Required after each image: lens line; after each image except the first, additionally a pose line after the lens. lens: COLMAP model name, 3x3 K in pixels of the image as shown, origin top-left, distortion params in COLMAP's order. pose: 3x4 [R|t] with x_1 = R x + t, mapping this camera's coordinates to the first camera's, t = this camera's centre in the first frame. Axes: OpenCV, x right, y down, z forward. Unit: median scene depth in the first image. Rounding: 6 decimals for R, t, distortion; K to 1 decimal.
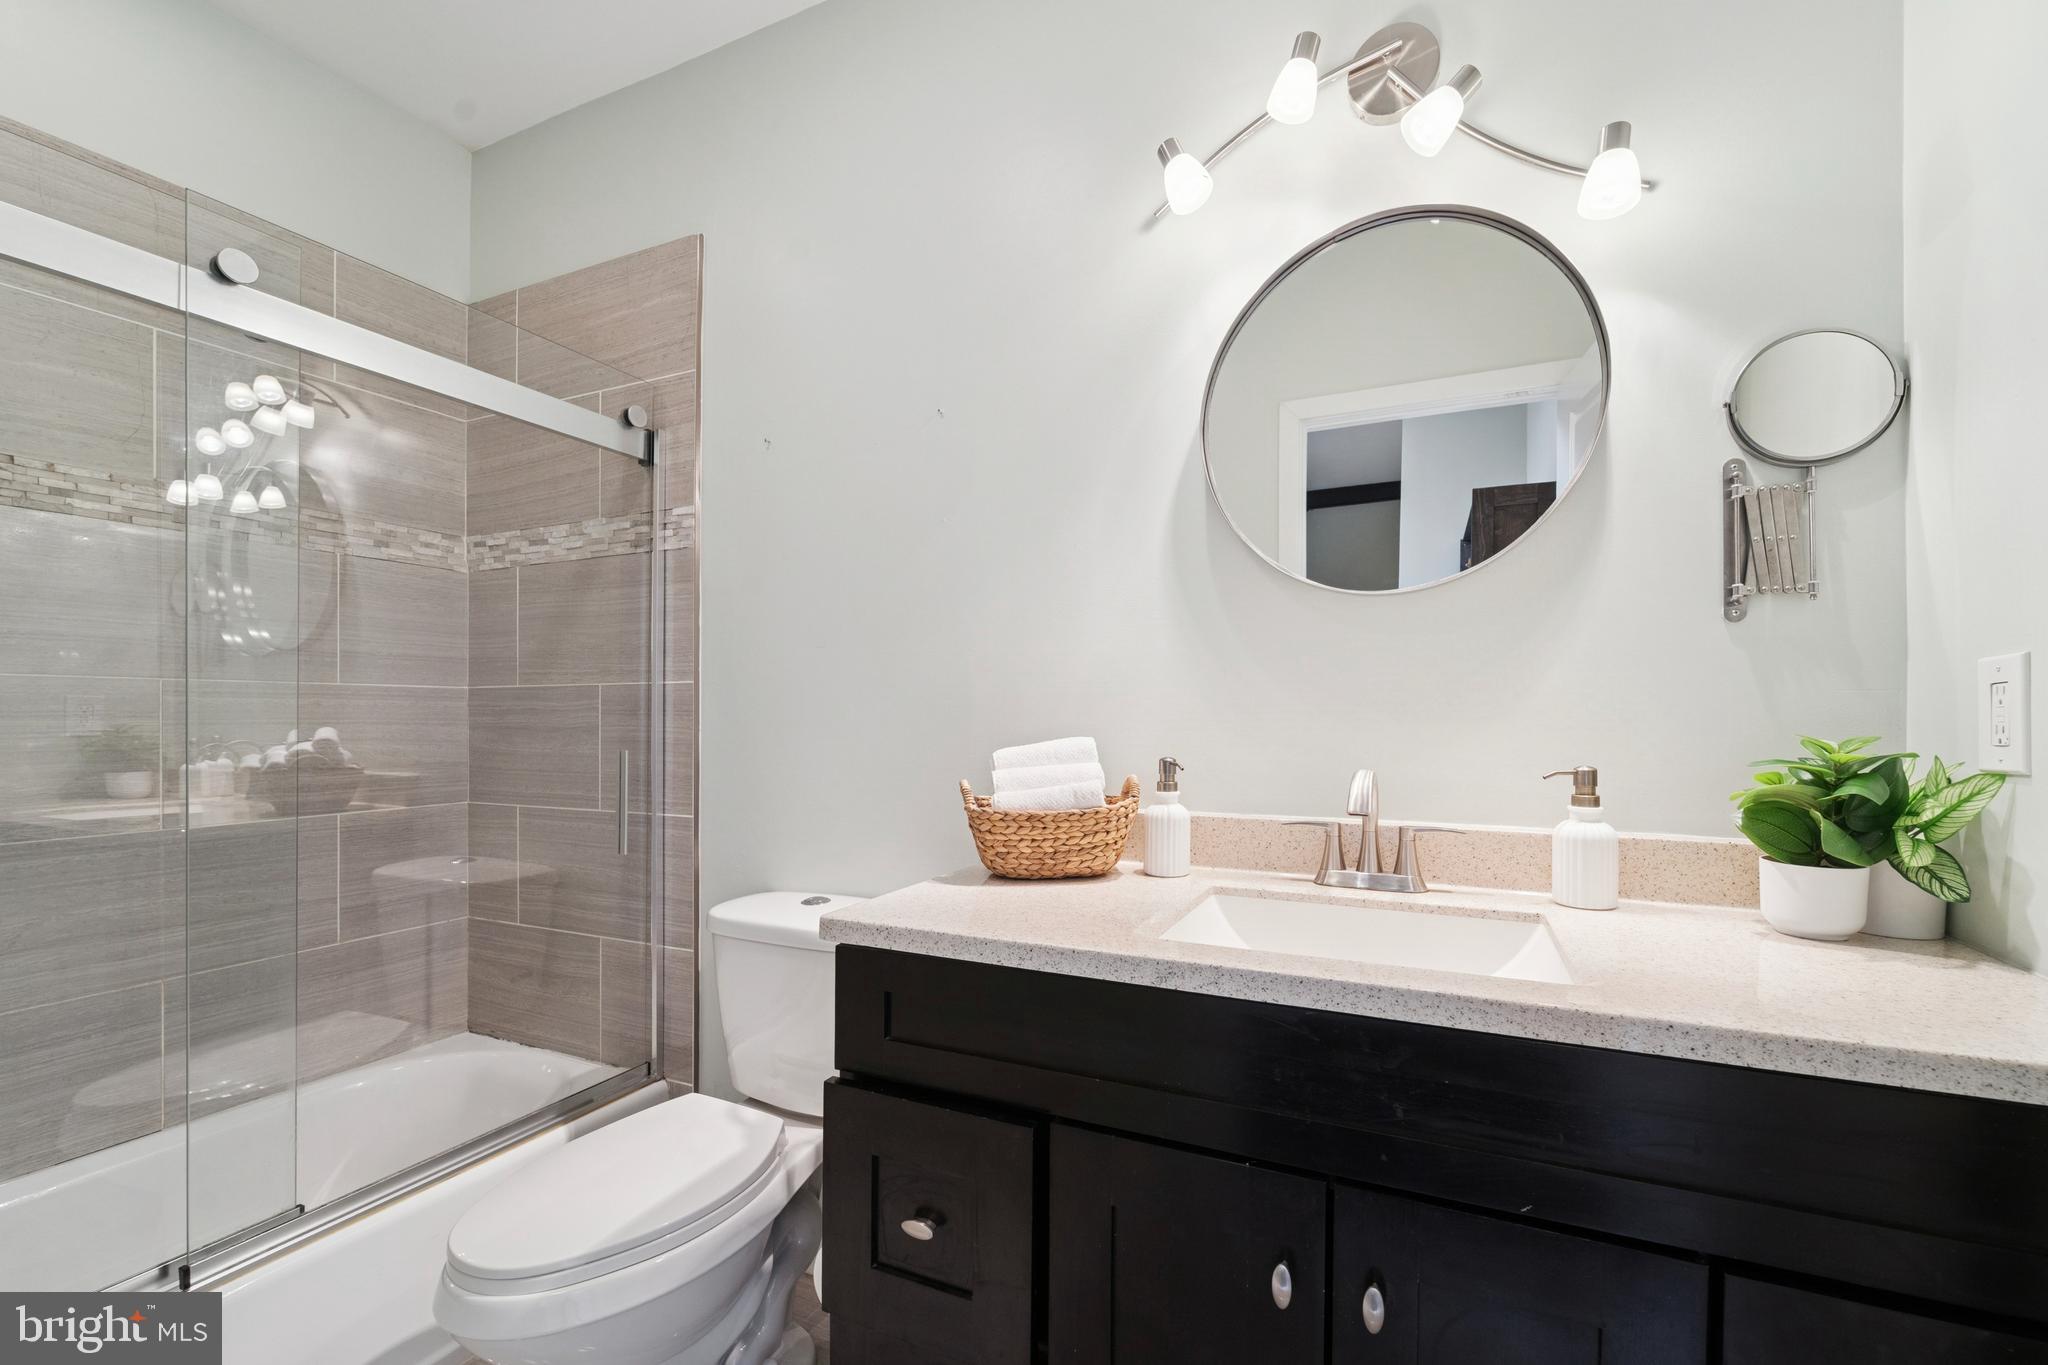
lens RADIAL K [[833.9, 0, 1075.7], [0, 833.9, 741.4], [0, 0, 1]] dist [0.000934, -0.000024]
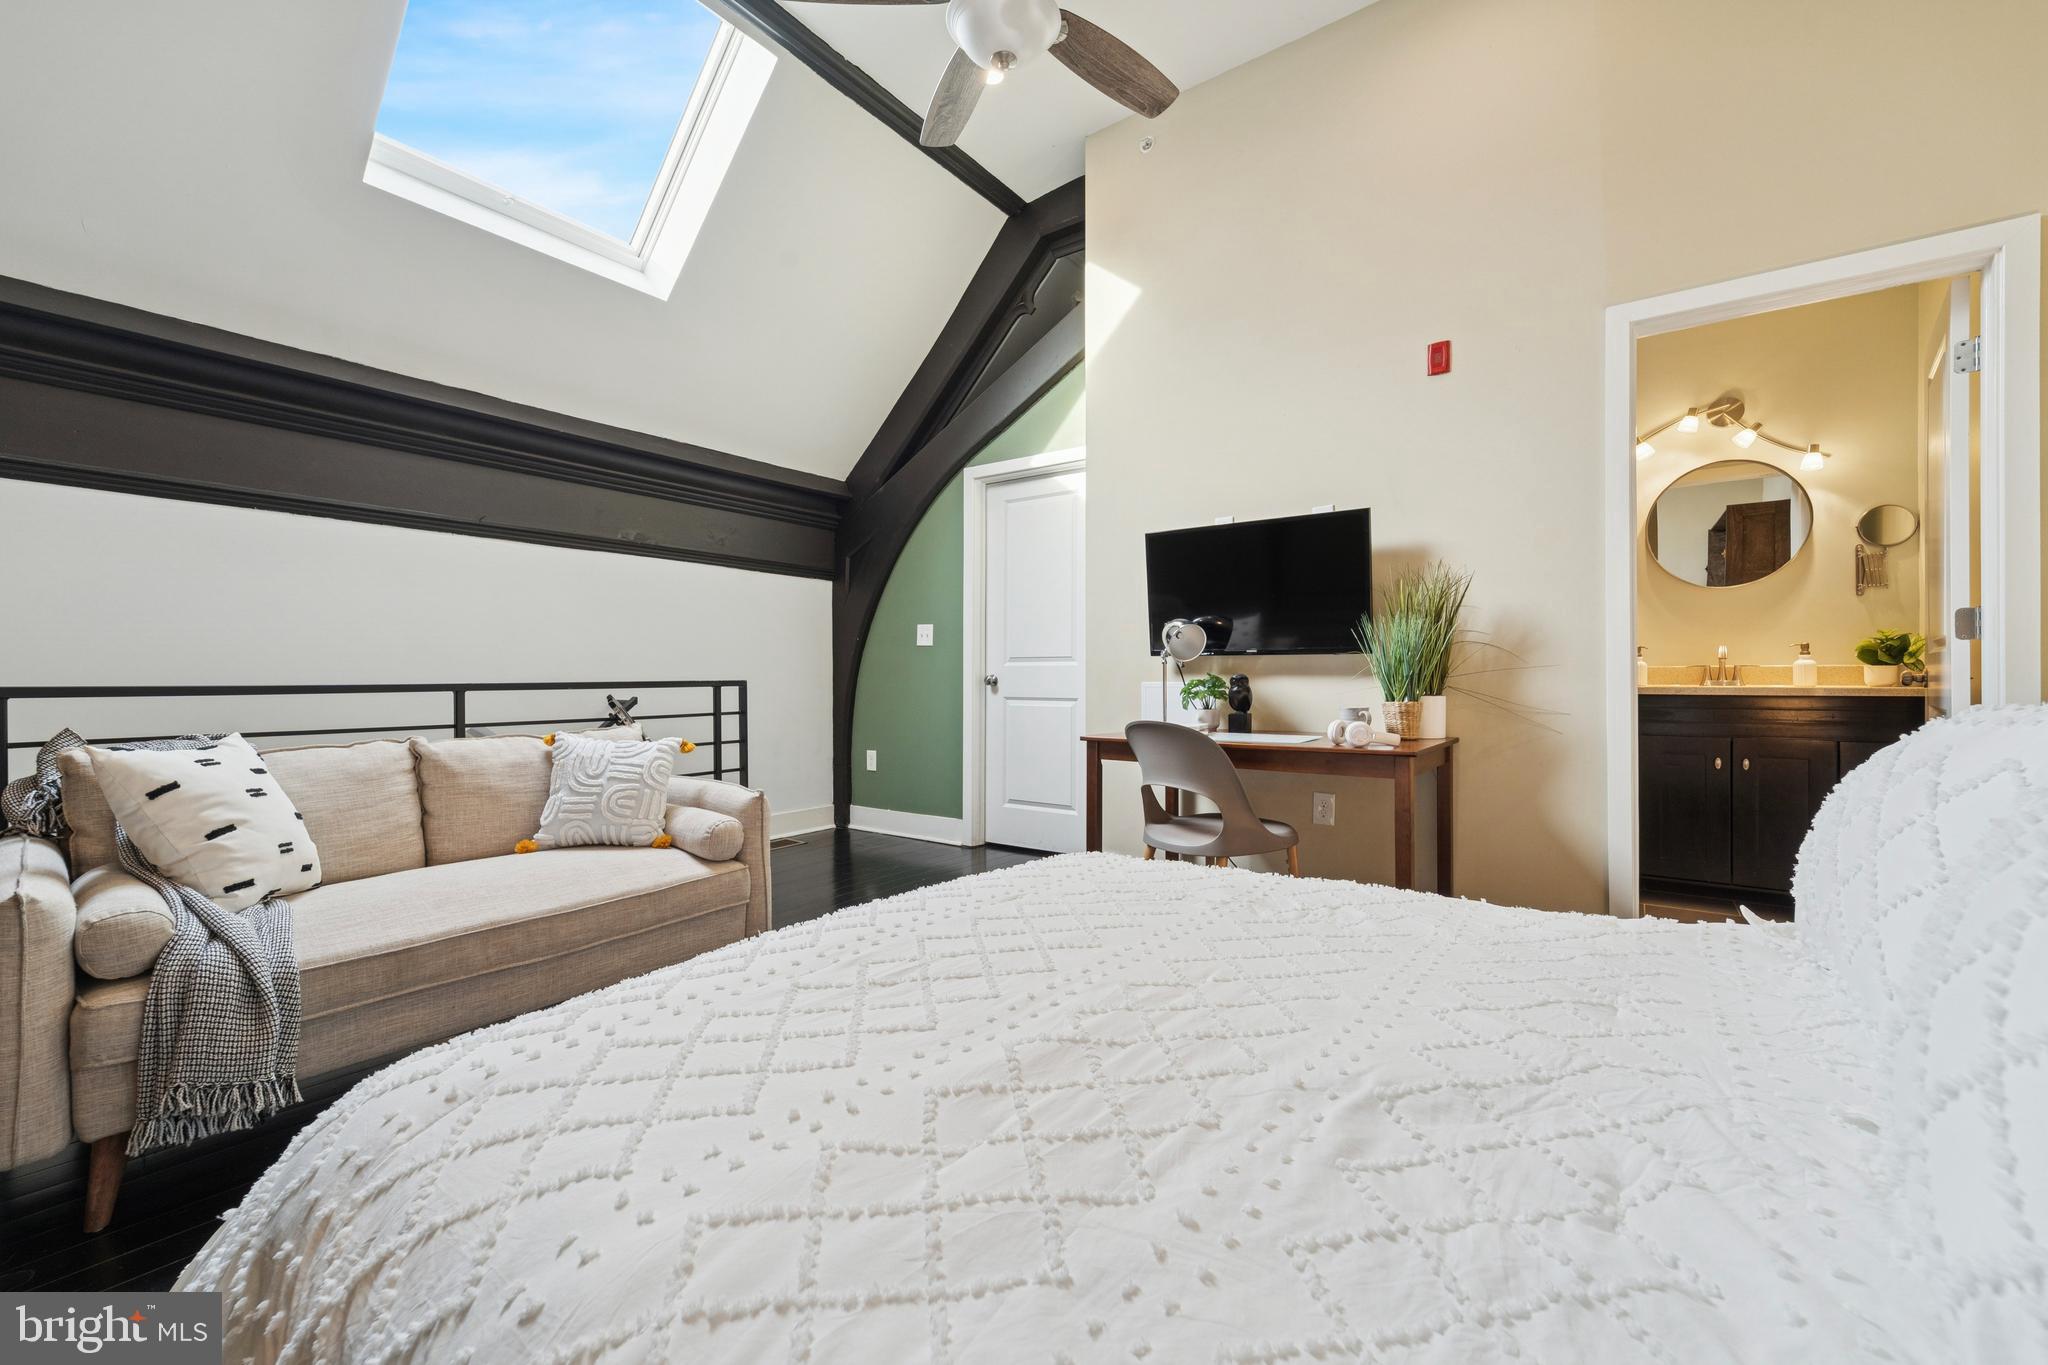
lens RADIAL K [[820.5, 0, 1024.0], [0, 820.5, 682.5], [0, 0, 1]] dist [-0.001073, -0.000276]
pose [[0.975887, -0.000200, -0.218275, -1.615515], [-0.002956, 0.999896, -0.014134, 0.234336], [0.218255, 0.014438, 0.975785, -2.701844]]
